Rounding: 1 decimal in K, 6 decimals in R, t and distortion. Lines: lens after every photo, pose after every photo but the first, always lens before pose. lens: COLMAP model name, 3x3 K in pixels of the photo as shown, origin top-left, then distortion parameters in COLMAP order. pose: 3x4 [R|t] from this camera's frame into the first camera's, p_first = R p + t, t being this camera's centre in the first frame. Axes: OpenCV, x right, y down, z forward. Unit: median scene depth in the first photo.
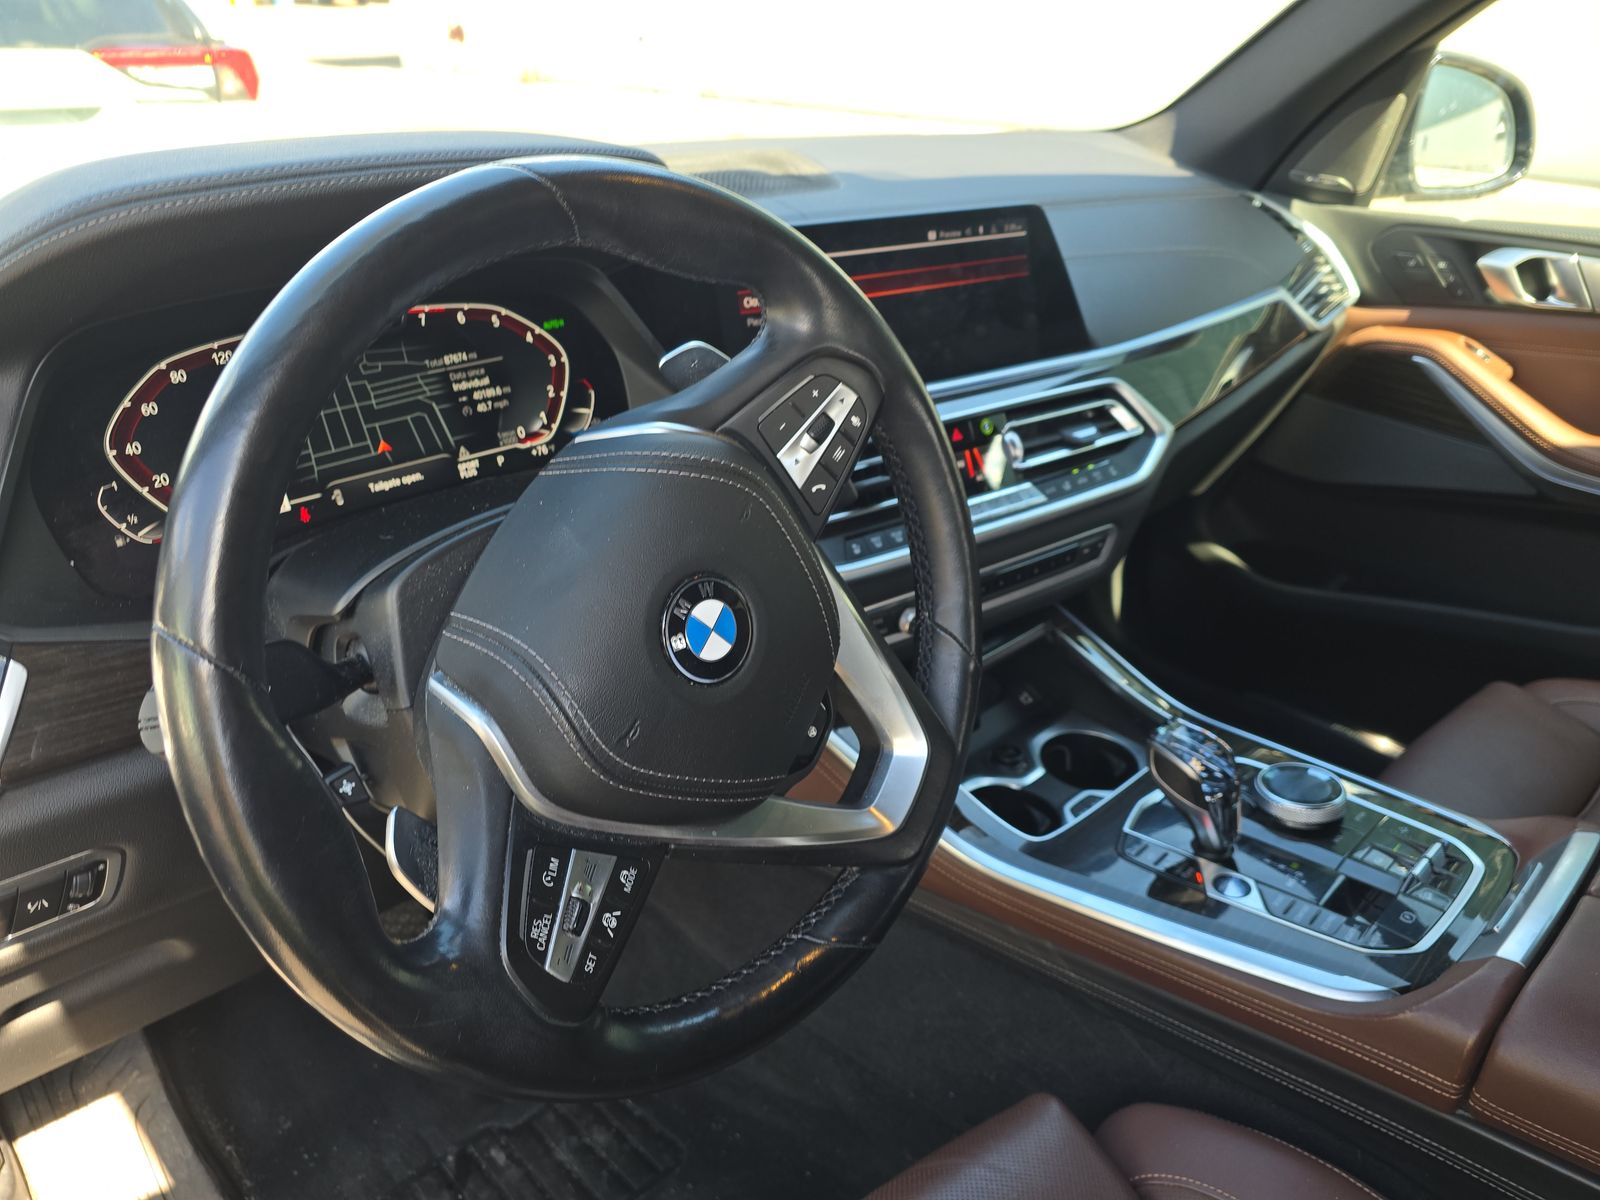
lens RADIAL K [[1108.1, 0, 802.9], [0, 1108.1, 596.9], [0, 0, 1]] dist [0.032679, -0.019660]
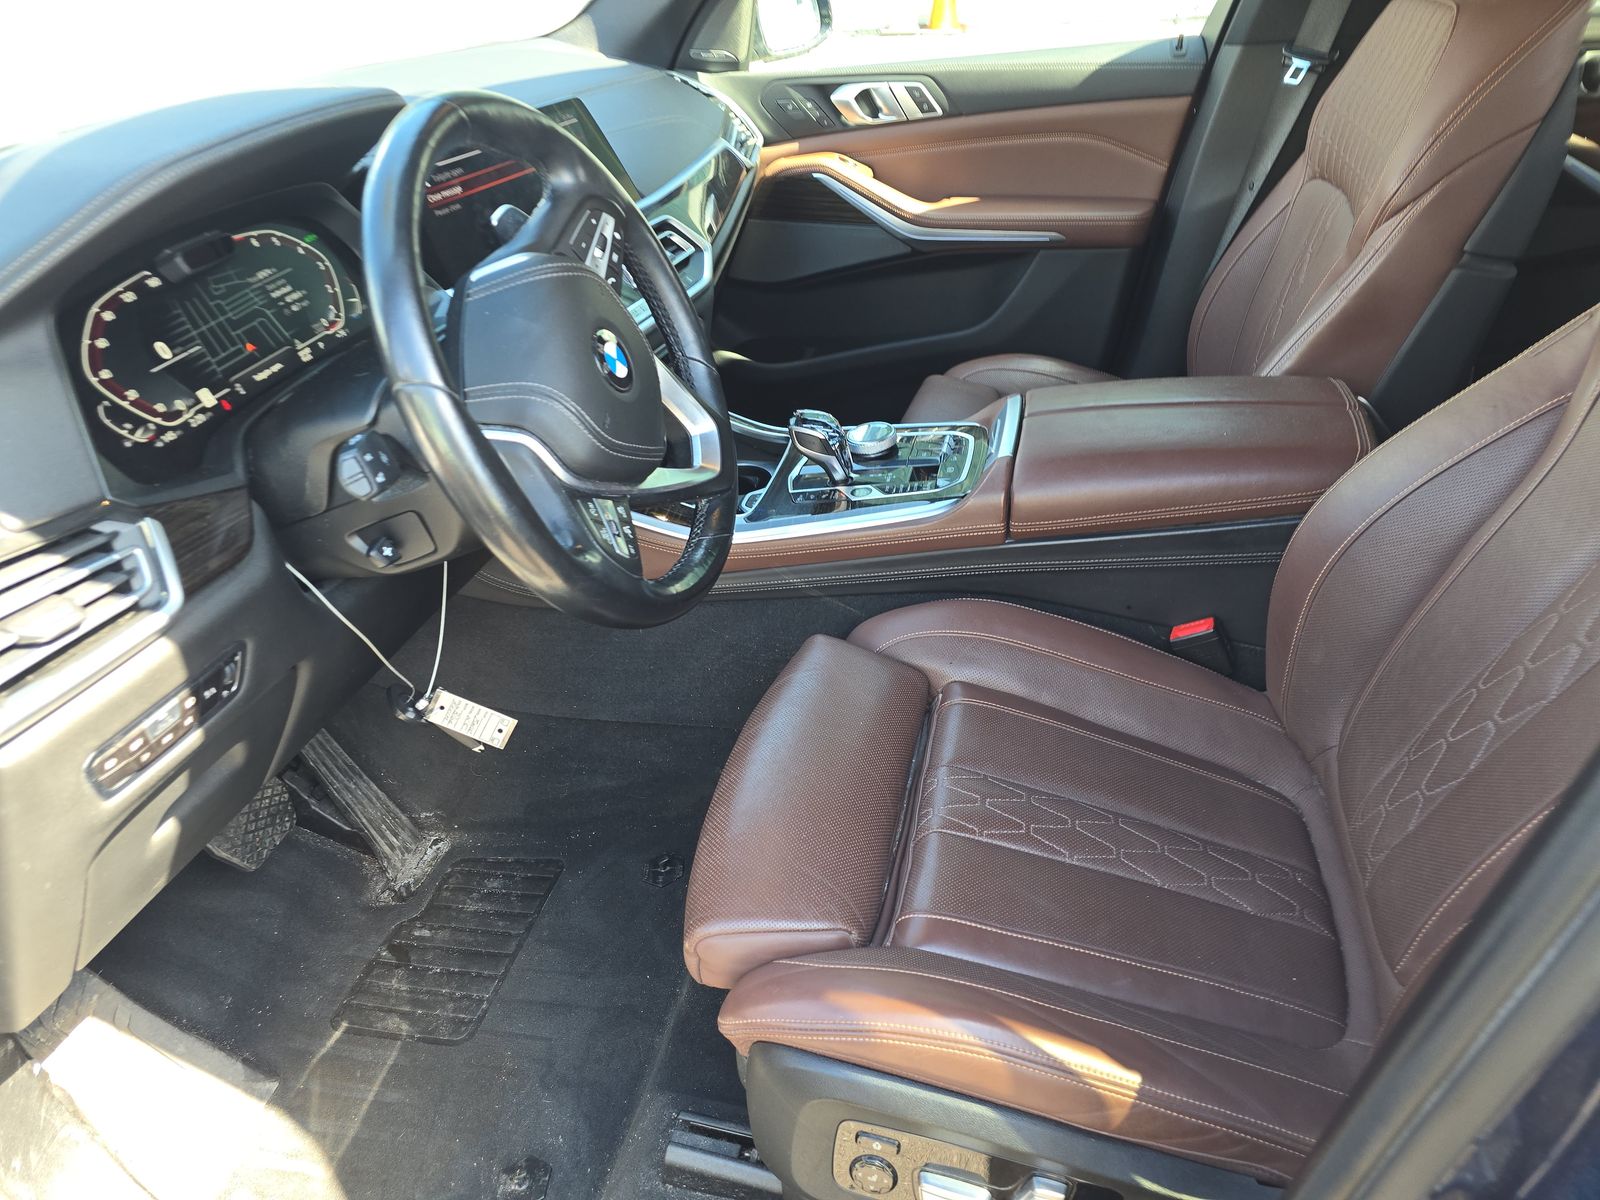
lens RADIAL K [[1108.1, 0, 800.7], [0, 1108.1, 613.4], [0, 0, 1]] dist [0.032679, -0.019660]
pose [[0.833845, -0.348111, 0.428395, -0.385362], [0.310860, 0.937450, 0.156696, 0.117958], [-0.456146, 0.002511, 0.889901, -0.357533]]
